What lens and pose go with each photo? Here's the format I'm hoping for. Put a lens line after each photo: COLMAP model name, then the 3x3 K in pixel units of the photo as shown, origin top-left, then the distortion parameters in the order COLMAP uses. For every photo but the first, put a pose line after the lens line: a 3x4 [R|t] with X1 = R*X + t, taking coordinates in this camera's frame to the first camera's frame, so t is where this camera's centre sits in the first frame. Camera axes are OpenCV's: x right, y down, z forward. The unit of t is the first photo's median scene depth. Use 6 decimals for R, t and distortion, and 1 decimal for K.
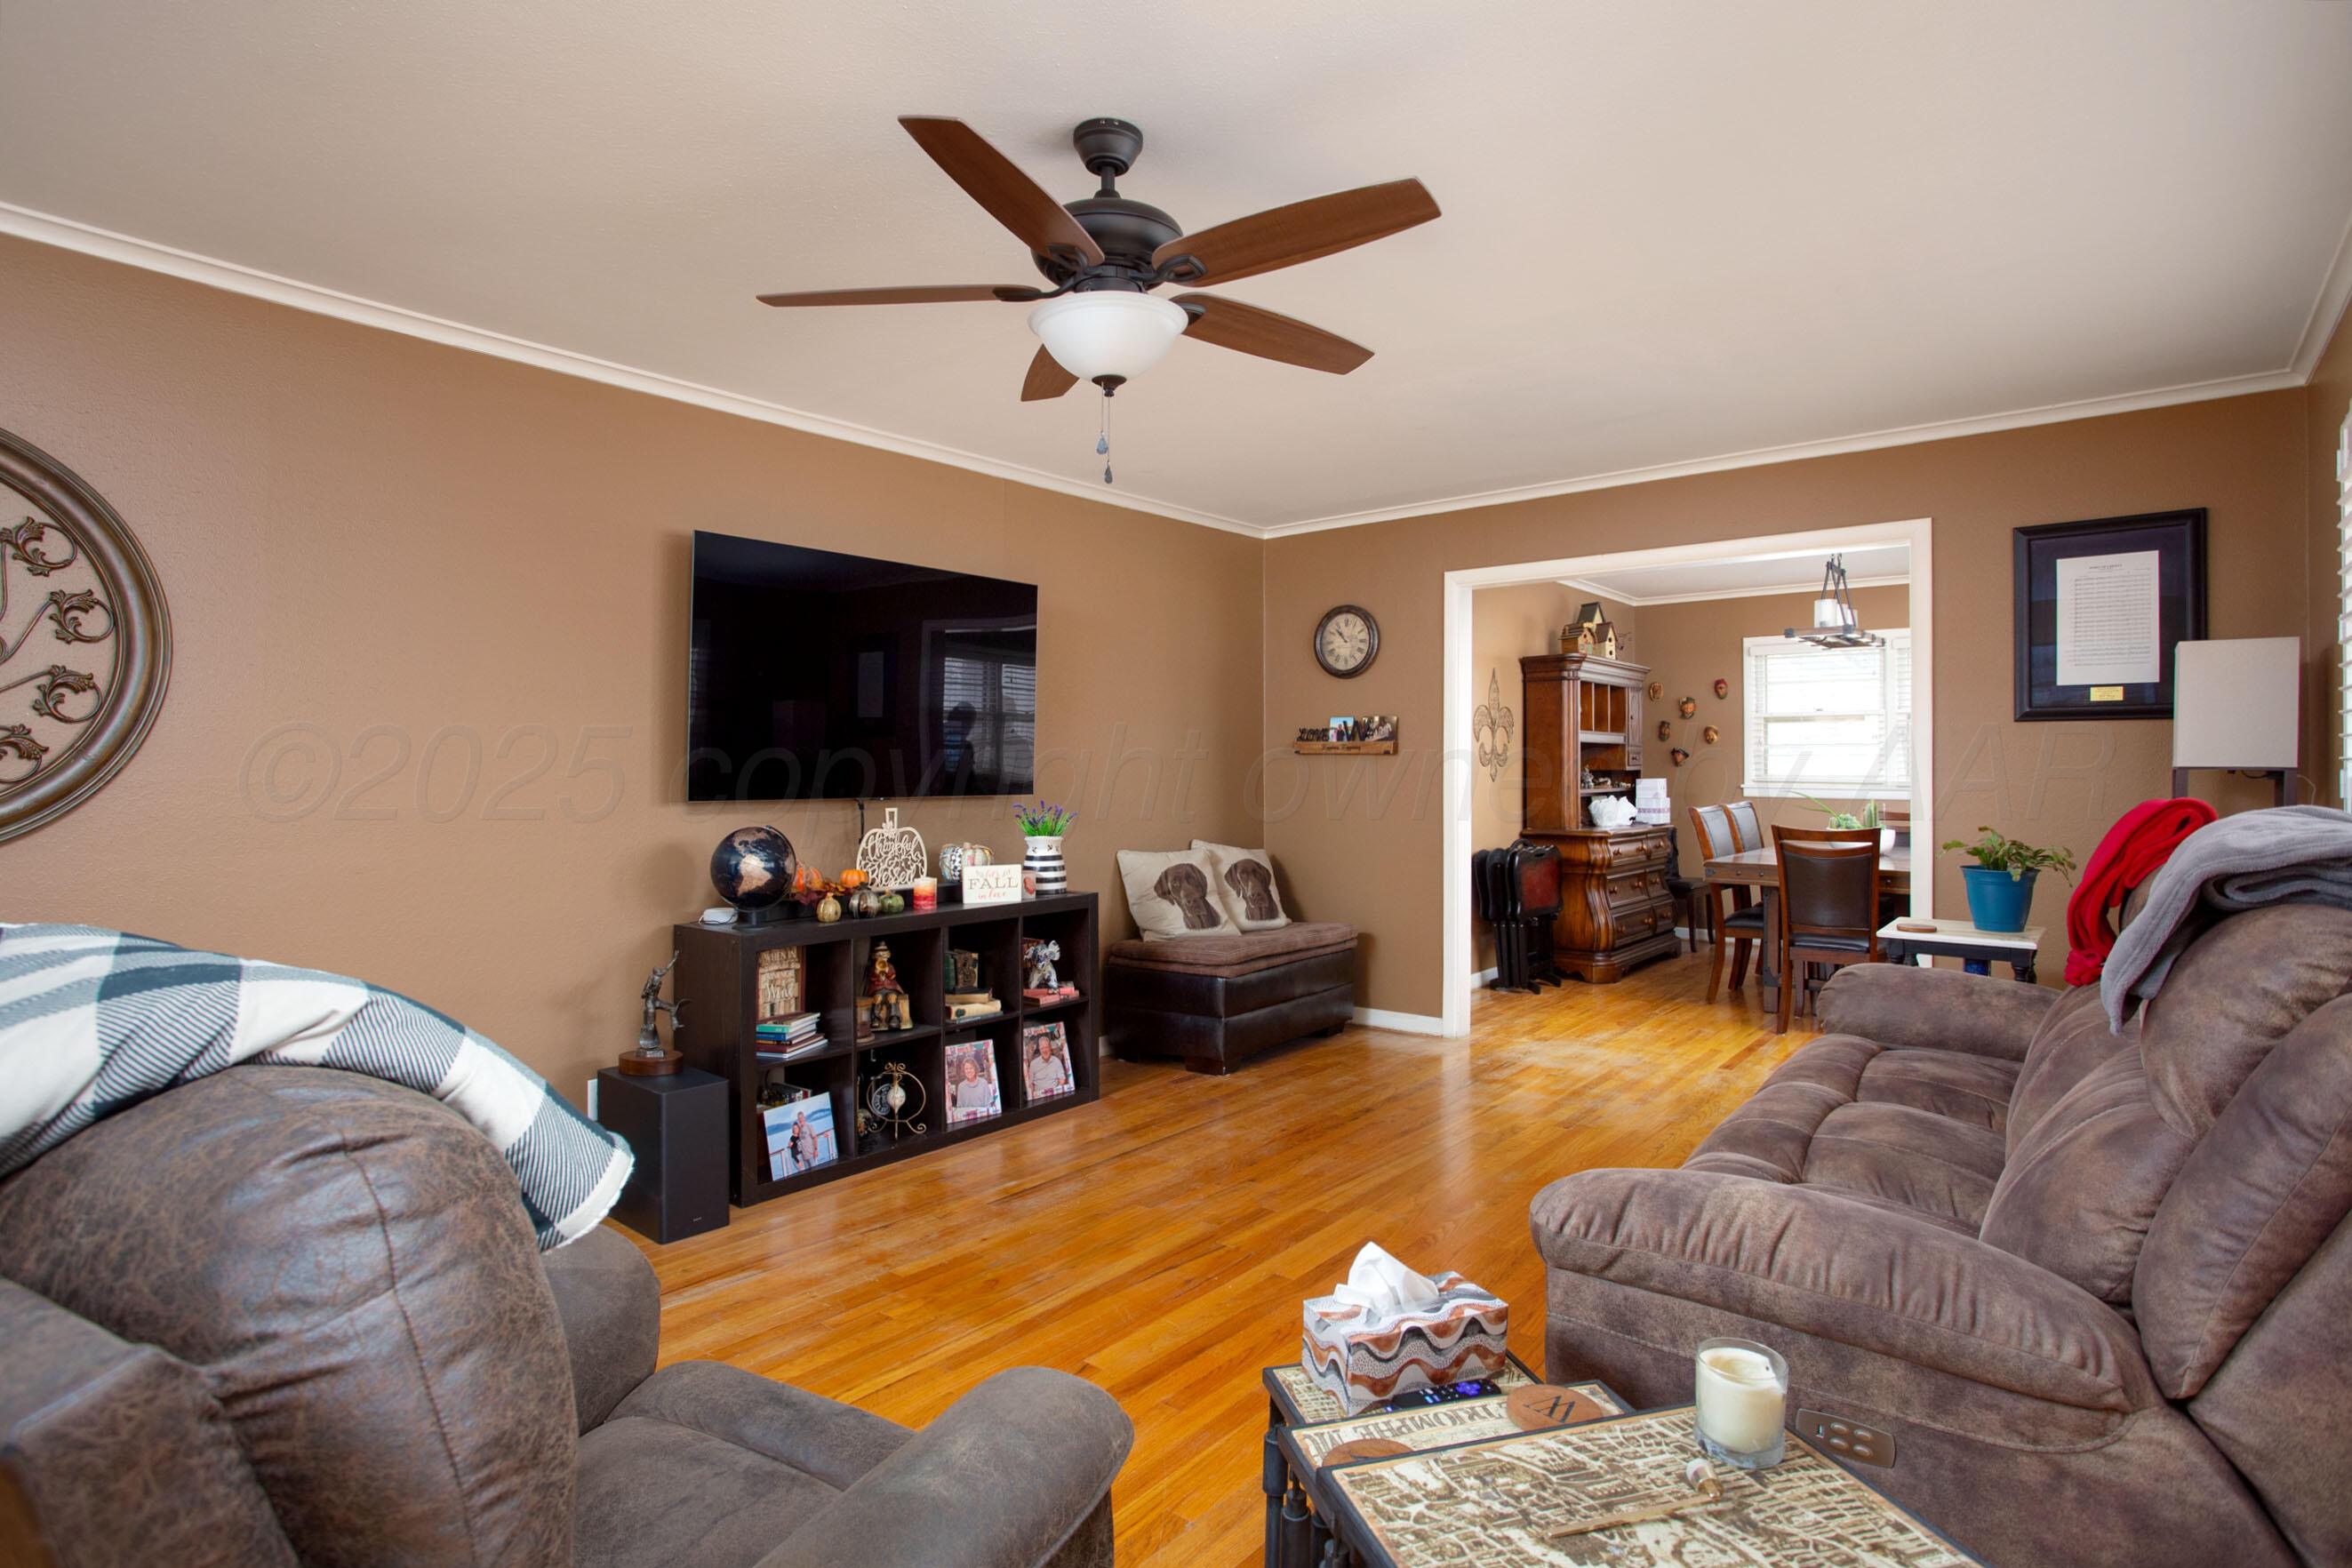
lens RADIAL K [[1188.2, 0, 1163.3], [0, 1188.2, 773.7], [0, 0, 1]] dist [-0.024674, 0.000355]
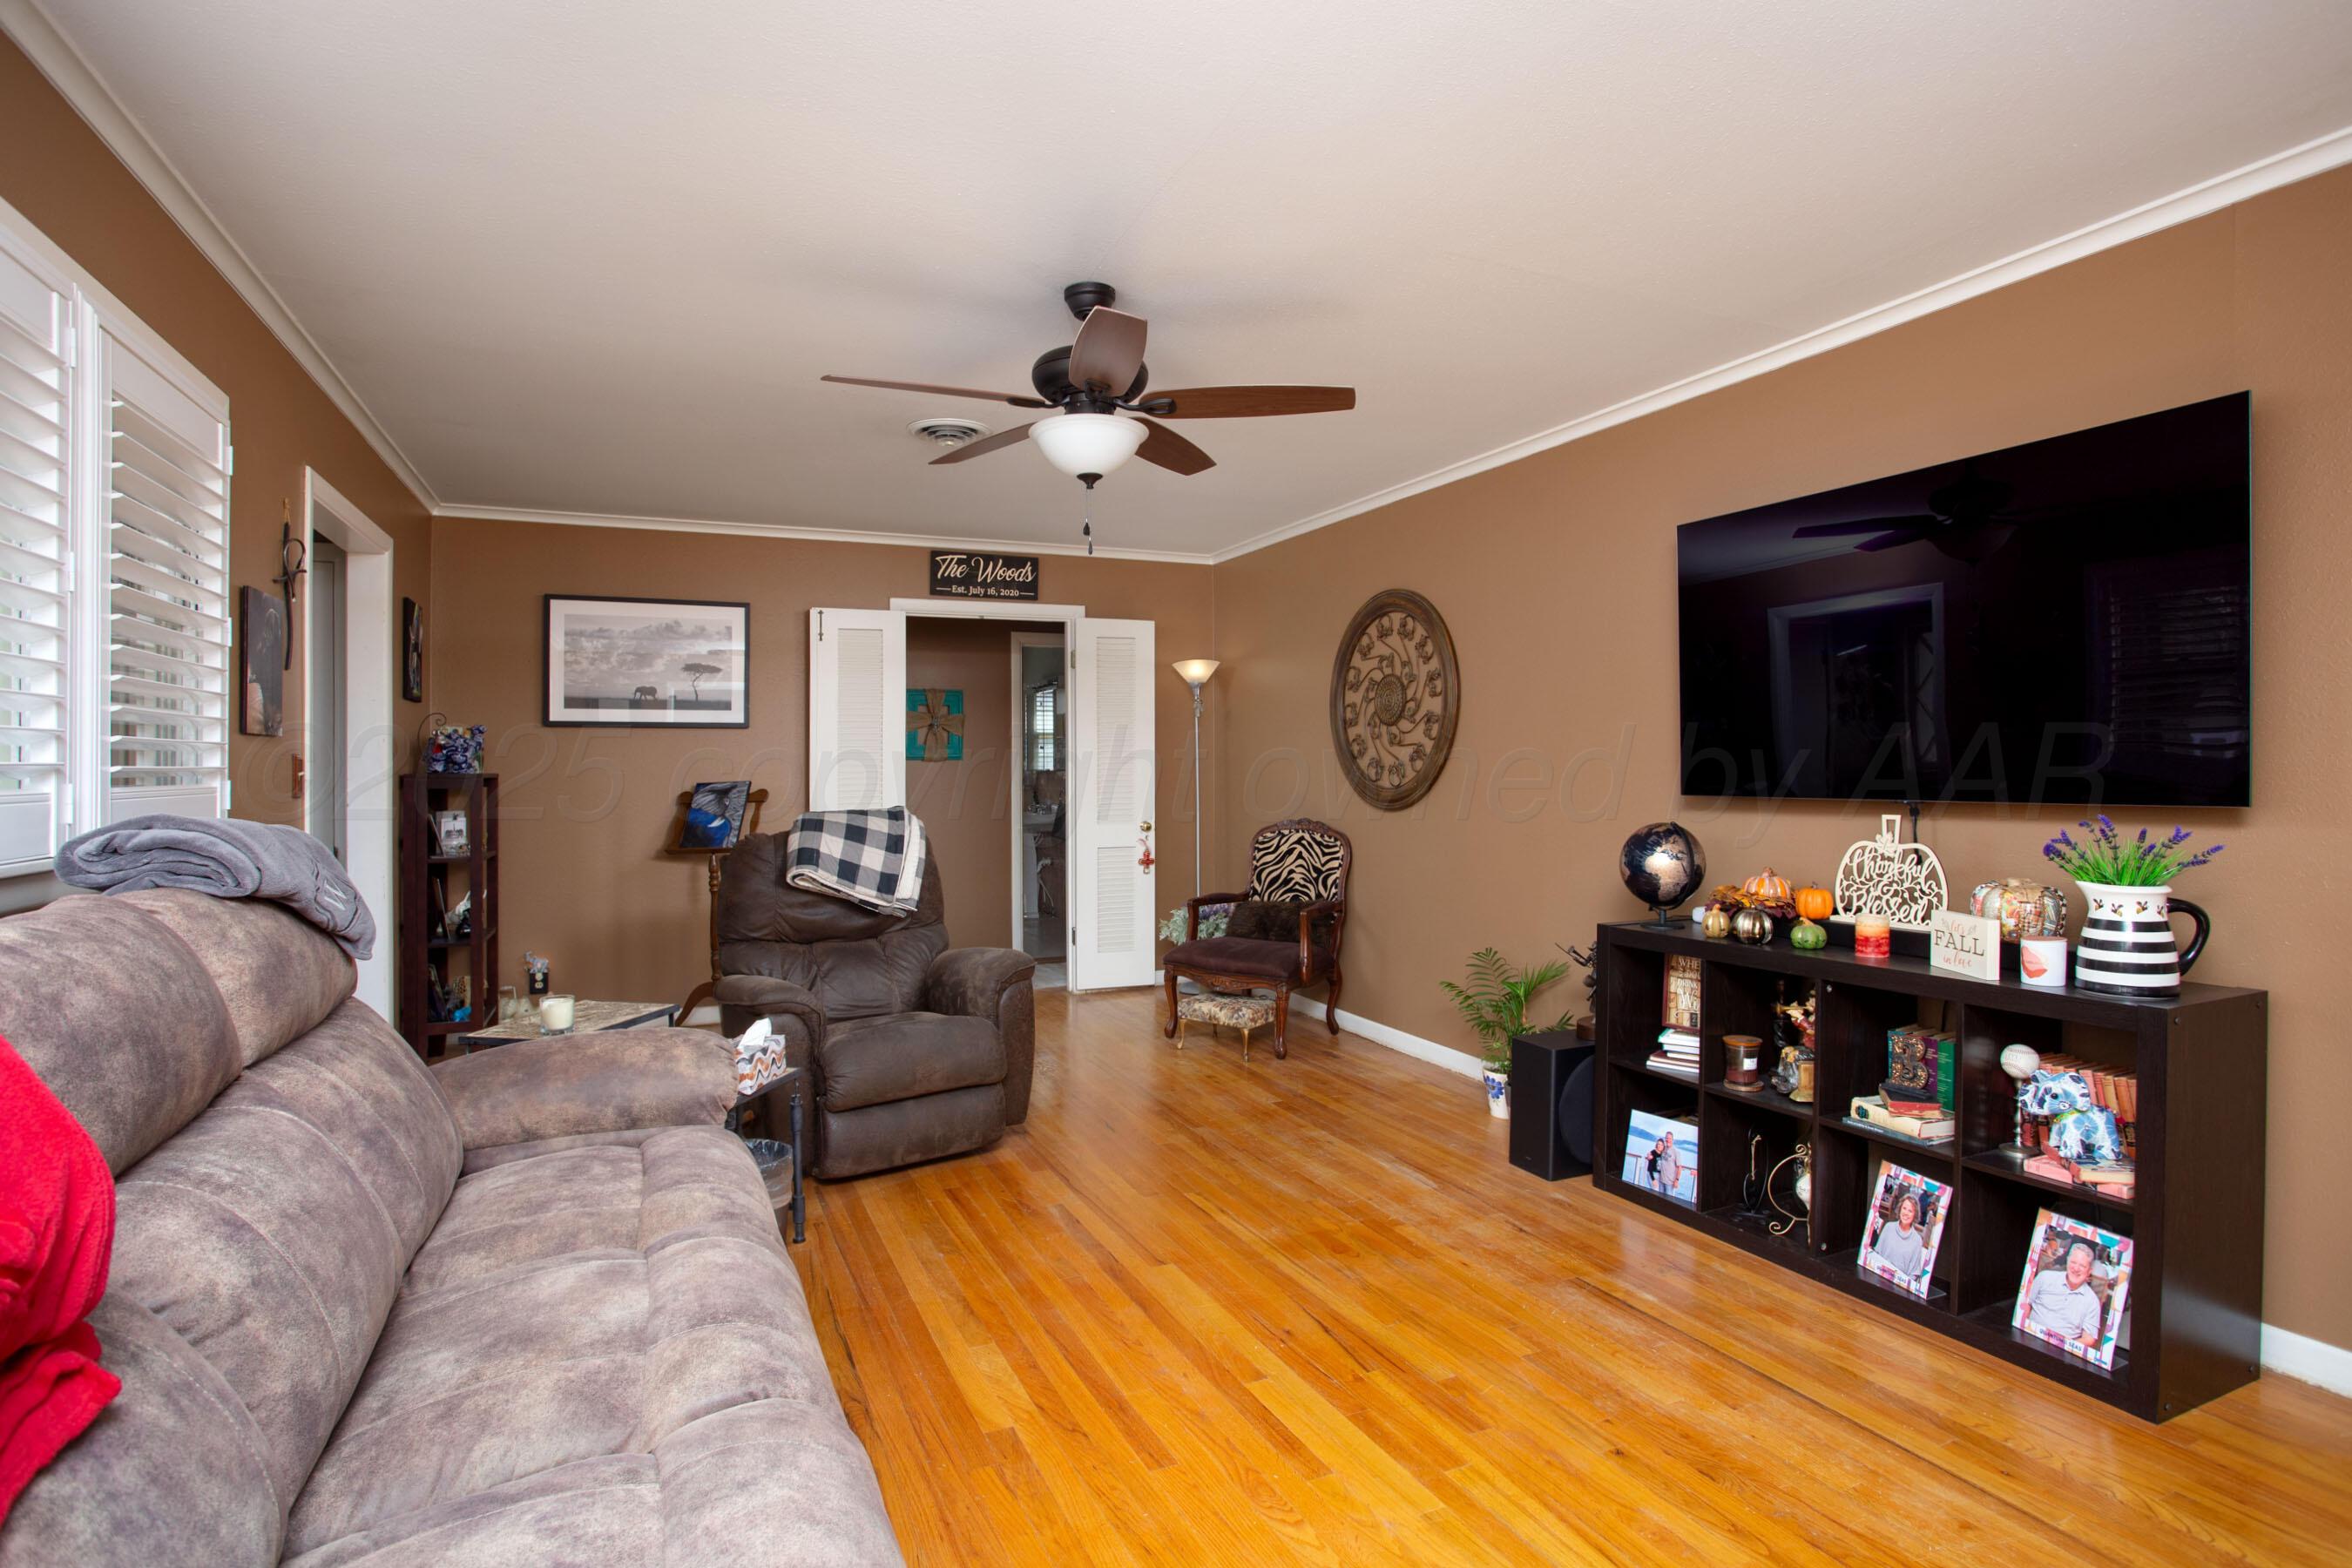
lens RADIAL K [[1188.2, 0, 1163.3], [0, 1188.2, 773.7], [0, 0, 1]] dist [-0.024674, 0.000355]
pose [[-0.431142, 0.009141, -0.902238, 0.693877], [0.007107, 0.999952, 0.006735, -0.004812], [0.902256, -0.003508, -0.431186, 1.033696]]
